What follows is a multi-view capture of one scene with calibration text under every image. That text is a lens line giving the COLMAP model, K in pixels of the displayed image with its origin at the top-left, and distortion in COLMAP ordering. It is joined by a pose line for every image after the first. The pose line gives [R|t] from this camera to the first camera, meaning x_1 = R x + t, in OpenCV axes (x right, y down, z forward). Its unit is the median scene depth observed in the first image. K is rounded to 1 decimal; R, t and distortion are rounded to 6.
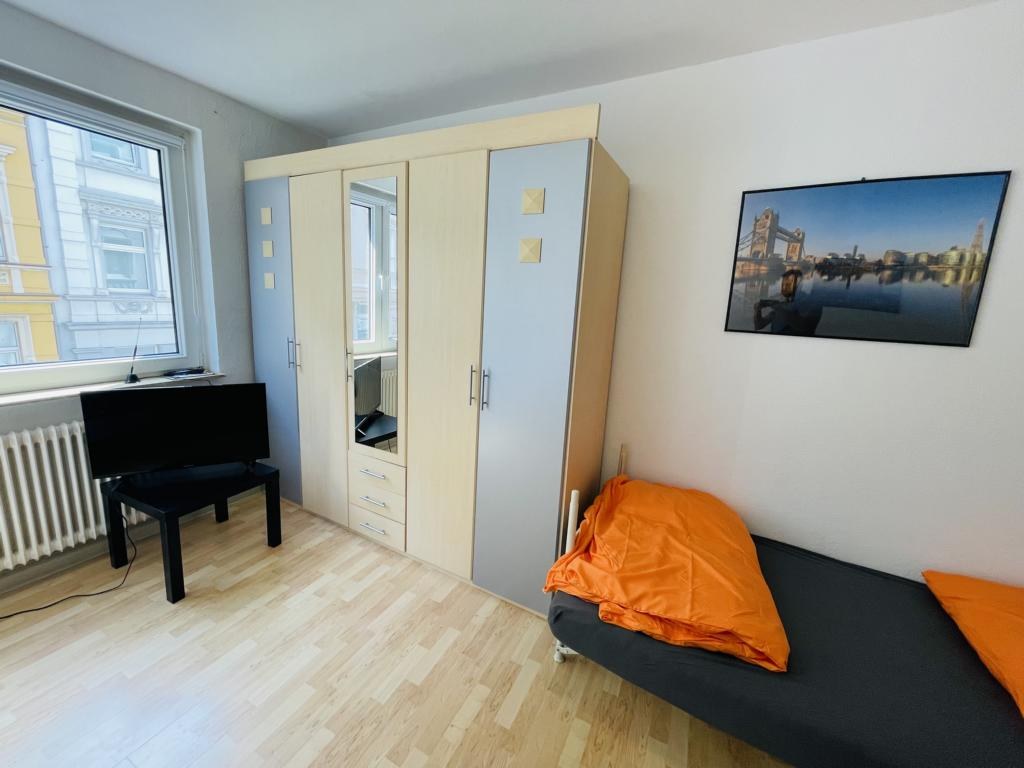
lens RADIAL K [[412.3, 0, 507.7], [0, 412.3, 378.5], [0, 0, 1]] dist [-0.003137, 0.000128]
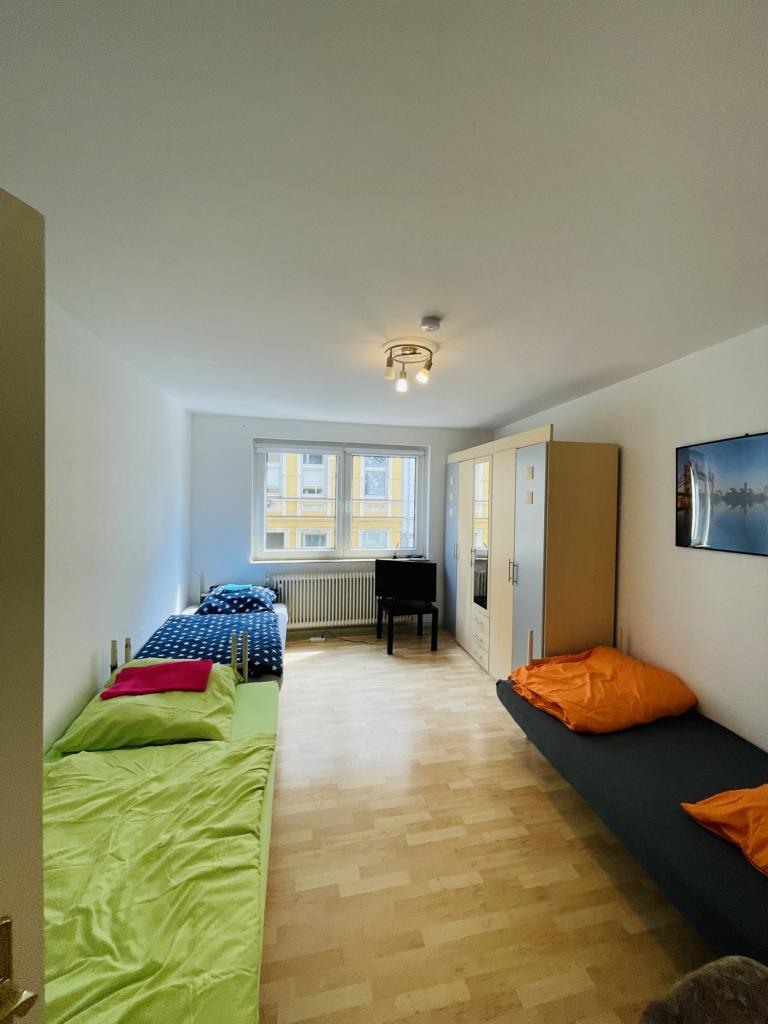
lens RADIAL K [[412.3, 0, 390.2], [0, 412.3, 509.4], [0, 0, 1]] dist [-0.003137, 0.000128]
pose [[0.635775, -0.029299, -0.771318, 0.878004], [-0.127574, 0.981547, -0.142441, 0.070037], [0.761259, 0.188961, 0.620305, -0.504251]]
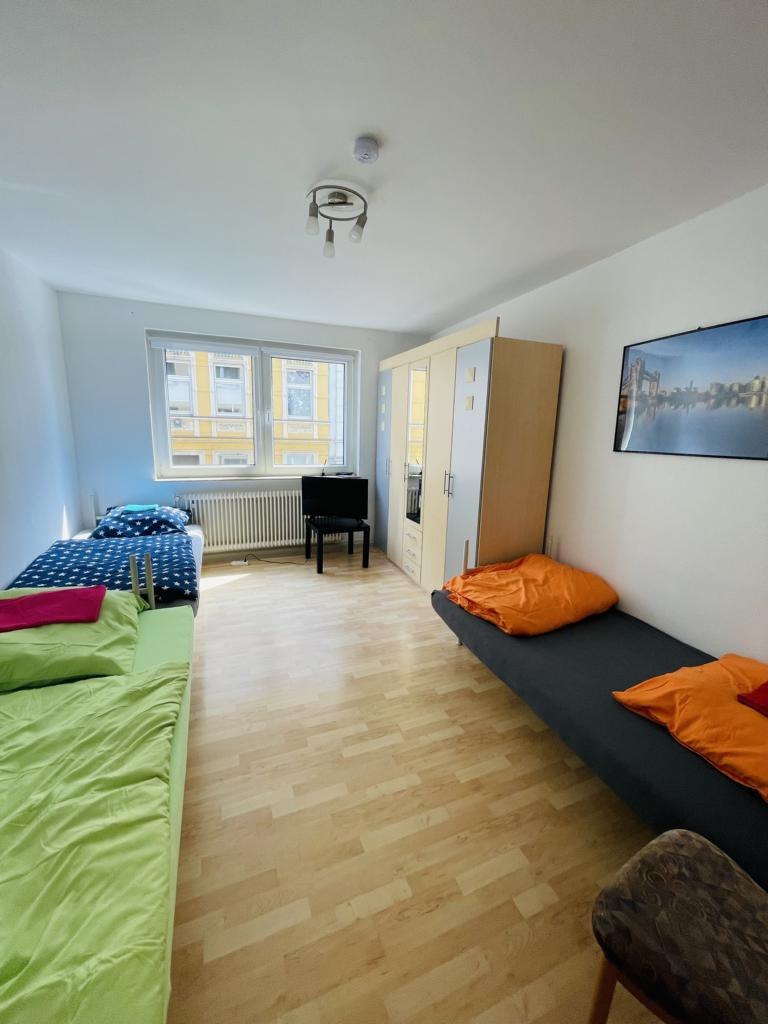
lens RADIAL K [[412.3, 0, 389.7], [0, 412.3, 509.2], [0, 0, 1]] dist [-0.003137, 0.000128]
pose [[0.759737, 0.093360, -0.643493, 0.767008], [-0.110632, 0.993769, 0.013562, 0.117492], [0.640749, 0.060888, 0.765332, -0.409401]]
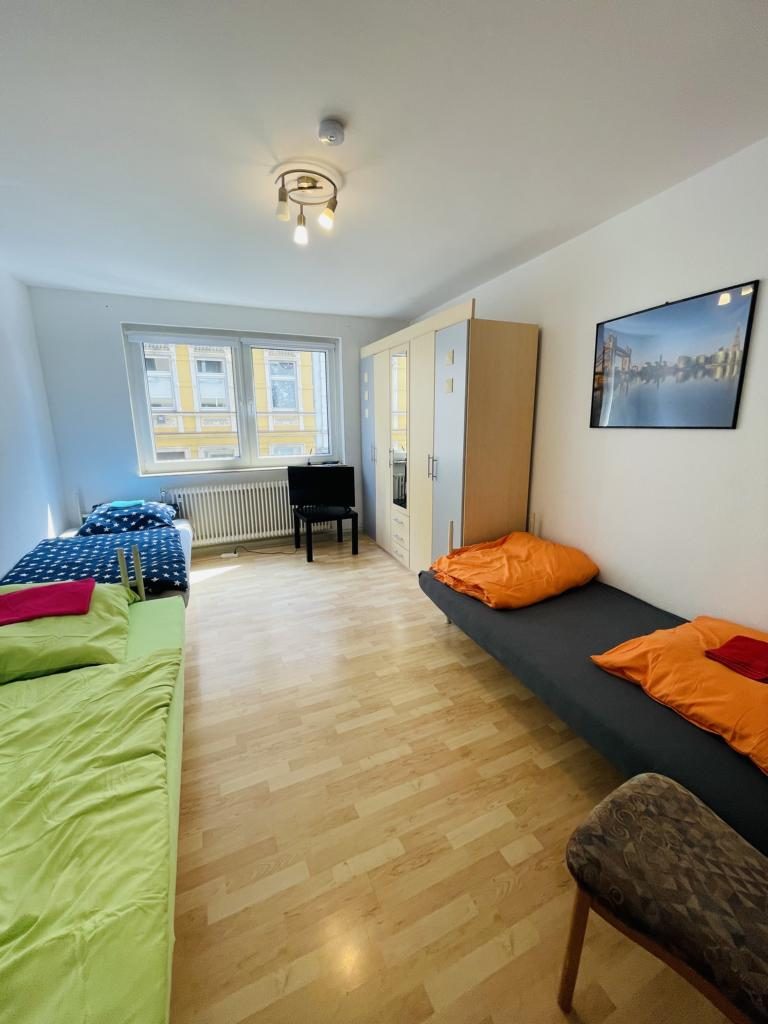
lens RADIAL K [[412.3, 0, 389.9], [0, 412.3, 508.9], [0, 0, 1]] dist [-0.003137, 0.000128]
pose [[0.777365, 0.076781, -0.624346, 0.796201], [-0.070102, 0.996915, 0.035315, 0.133795], [0.625131, 0.016315, 0.780349, -0.412381]]
